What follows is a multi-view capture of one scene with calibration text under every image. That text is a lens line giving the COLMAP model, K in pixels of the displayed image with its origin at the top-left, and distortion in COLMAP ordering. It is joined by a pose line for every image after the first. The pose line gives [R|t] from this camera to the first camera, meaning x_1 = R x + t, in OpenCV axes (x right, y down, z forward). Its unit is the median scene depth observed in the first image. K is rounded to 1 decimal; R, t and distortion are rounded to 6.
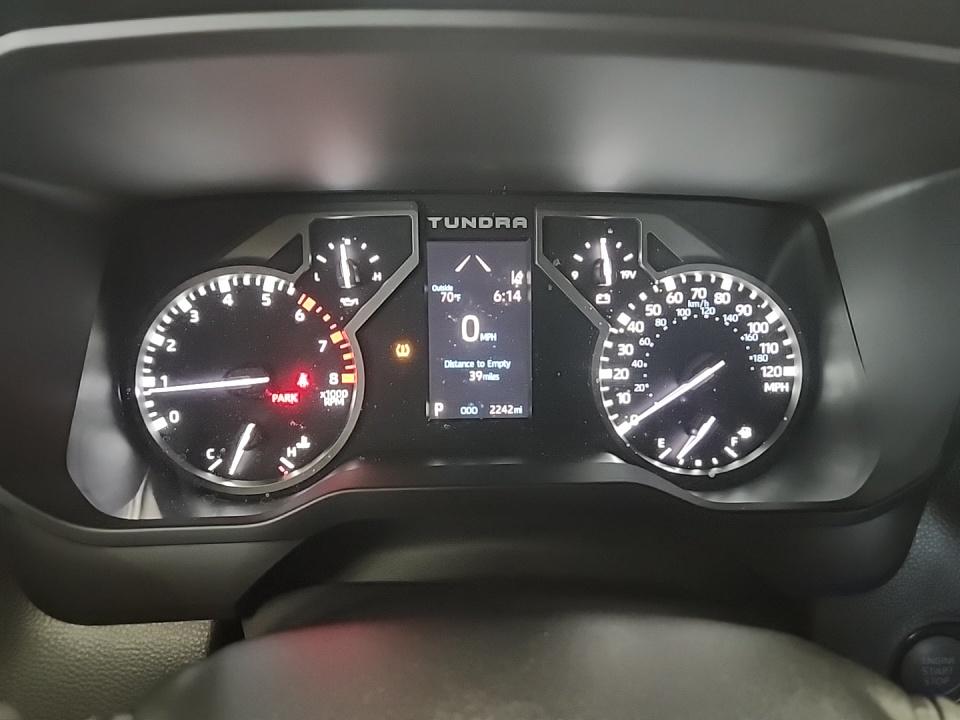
lens RADIAL K [[651.6, 0, 478.0], [0, 651.6, 362.5], [0, 0, 1]] dist [0.047761, -0.025643]
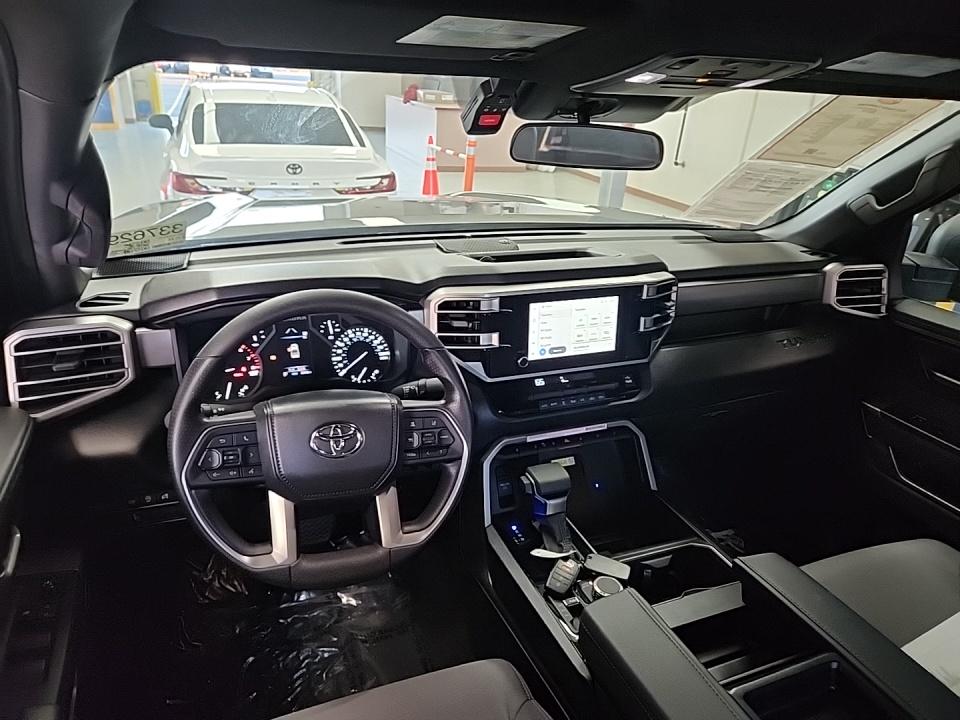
lens RADIAL K [[651.6, 0, 477.8], [0, 651.6, 368.2], [0, 0, 1]] dist [0.047761, -0.025643]
pose [[0.935441, -0.104236, 0.337765, -0.272465], [0.129909, 0.990041, -0.054251, 0.356227], [-0.328746, 0.094628, 0.939666, -2.527781]]
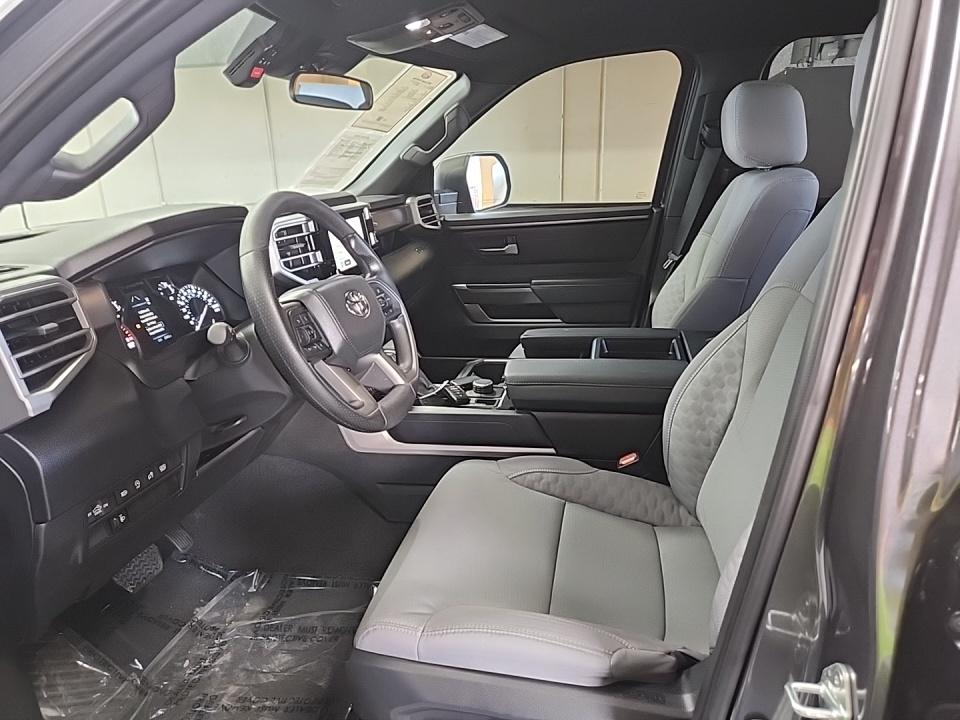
lens RADIAL K [[651.6, 0, 480.0], [0, 651.6, 360.0], [0, 0, 1]] dist [0.047761, -0.025643]
pose [[0.242845, -0.306824, 0.920264, -2.637599], [0.511777, 0.846422, 0.147154, 0.485823], [-0.824082, 0.435234, 0.362575, -1.399537]]
